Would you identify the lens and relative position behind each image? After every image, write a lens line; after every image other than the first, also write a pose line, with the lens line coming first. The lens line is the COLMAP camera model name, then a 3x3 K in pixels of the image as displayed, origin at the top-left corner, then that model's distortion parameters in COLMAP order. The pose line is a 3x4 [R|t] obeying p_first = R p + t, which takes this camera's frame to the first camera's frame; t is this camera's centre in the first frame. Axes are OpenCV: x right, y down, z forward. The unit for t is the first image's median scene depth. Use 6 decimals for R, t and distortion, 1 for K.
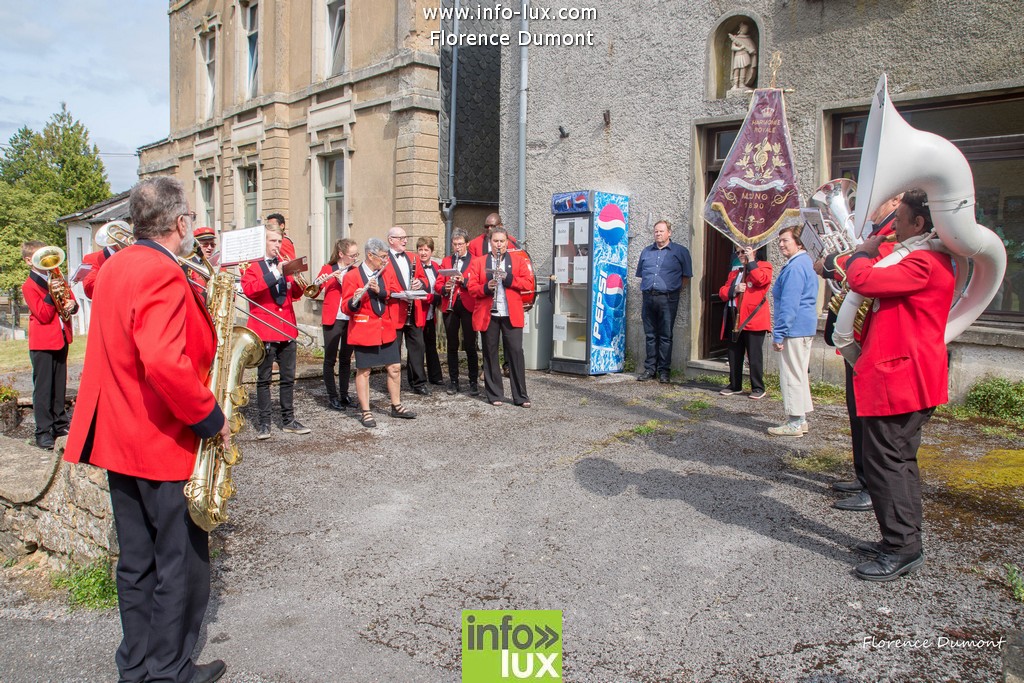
lens RADIAL K [[791.3, 0, 512.0], [0, 791.3, 341.5], [0, 0, 1]] dist [-0.094424, 0.090345]
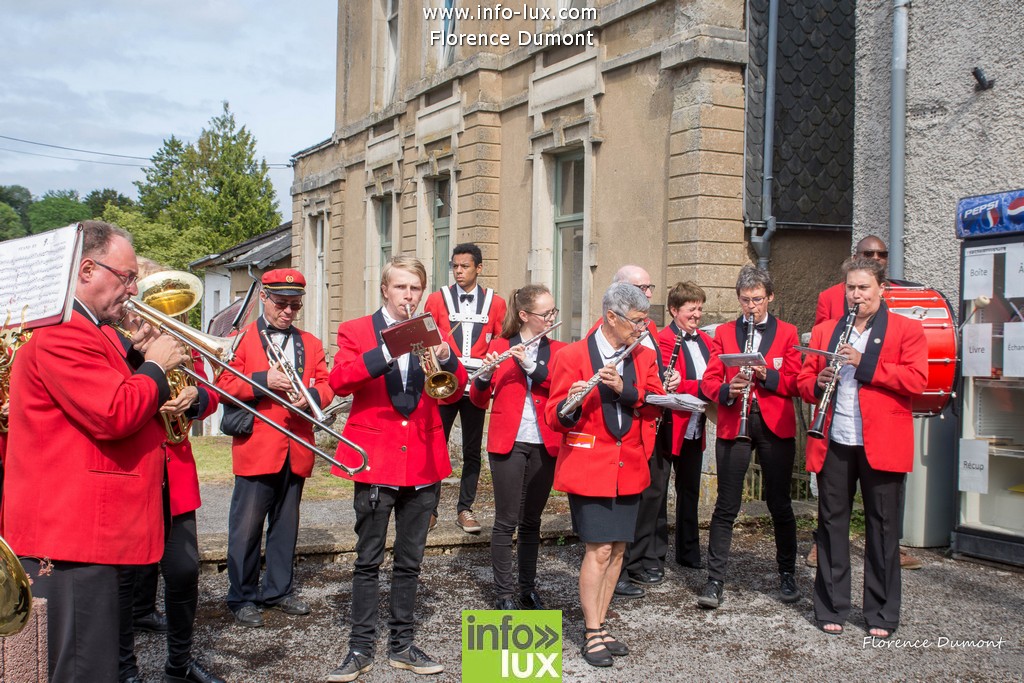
lens RADIAL K [[1260.1, 0, 512.0], [0, 1260.1, 341.5], [0, 0, 1]] dist [-0.001986, 0.048528]
pose [[0.958347, 0.006885, -0.285524, 0.005942], [-0.033087, 0.995654, -0.087048, -0.011619], [0.283684, 0.092870, 0.954410, 0.109209]]
